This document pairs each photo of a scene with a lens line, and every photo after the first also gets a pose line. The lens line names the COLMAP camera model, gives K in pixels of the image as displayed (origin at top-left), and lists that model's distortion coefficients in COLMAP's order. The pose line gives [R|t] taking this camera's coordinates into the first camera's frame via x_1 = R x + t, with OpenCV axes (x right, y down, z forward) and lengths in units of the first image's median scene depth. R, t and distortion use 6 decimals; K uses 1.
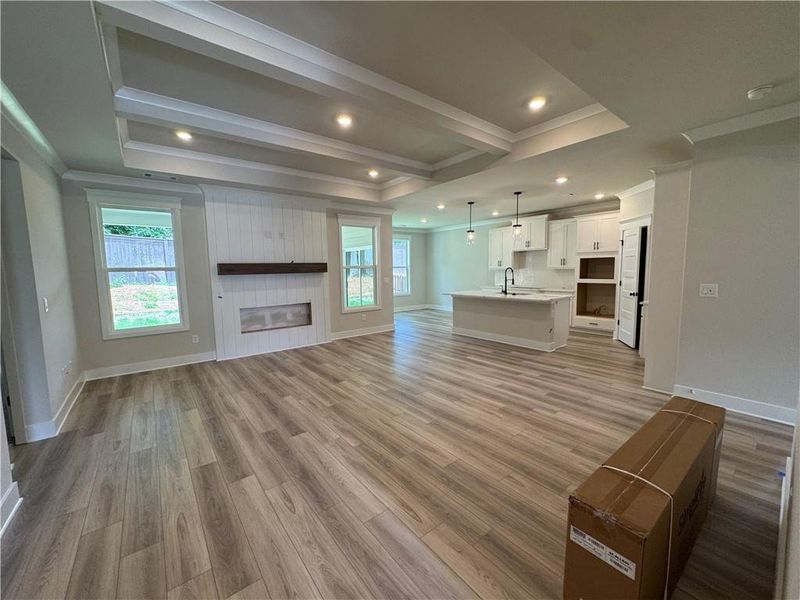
lens RADIAL K [[321.7, 0, 401.1], [0, 321.7, 299.0], [0, 0, 1]] dist [-0.002251, 0.000281]
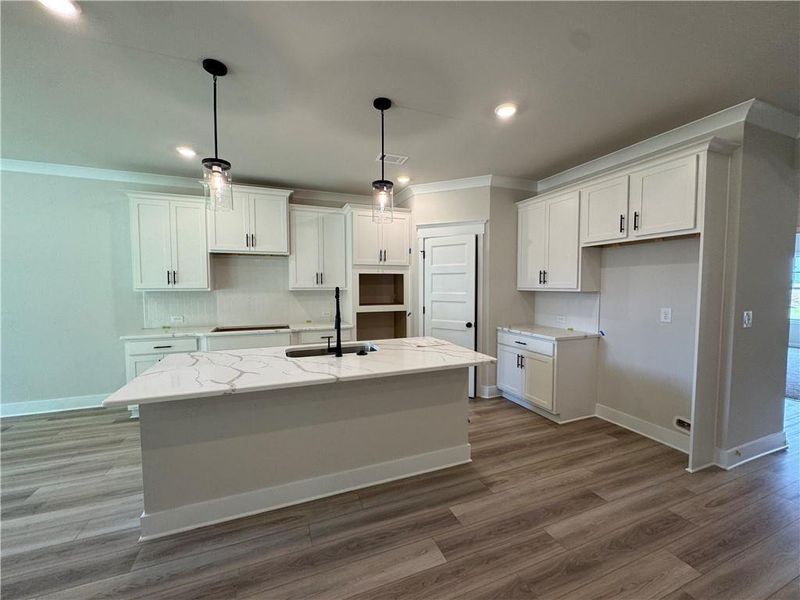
lens RADIAL K [[321.7, 0, 398.8], [0, 321.7, 298.8], [0, 0, 1]] dist [-0.002251, 0.000281]
pose [[0.286271, -0.027428, 0.957756, -0.021997], [0.086958, 0.996209, 0.002538, -0.075375], [-0.954195, 0.082558, 0.287570, 0.782982]]
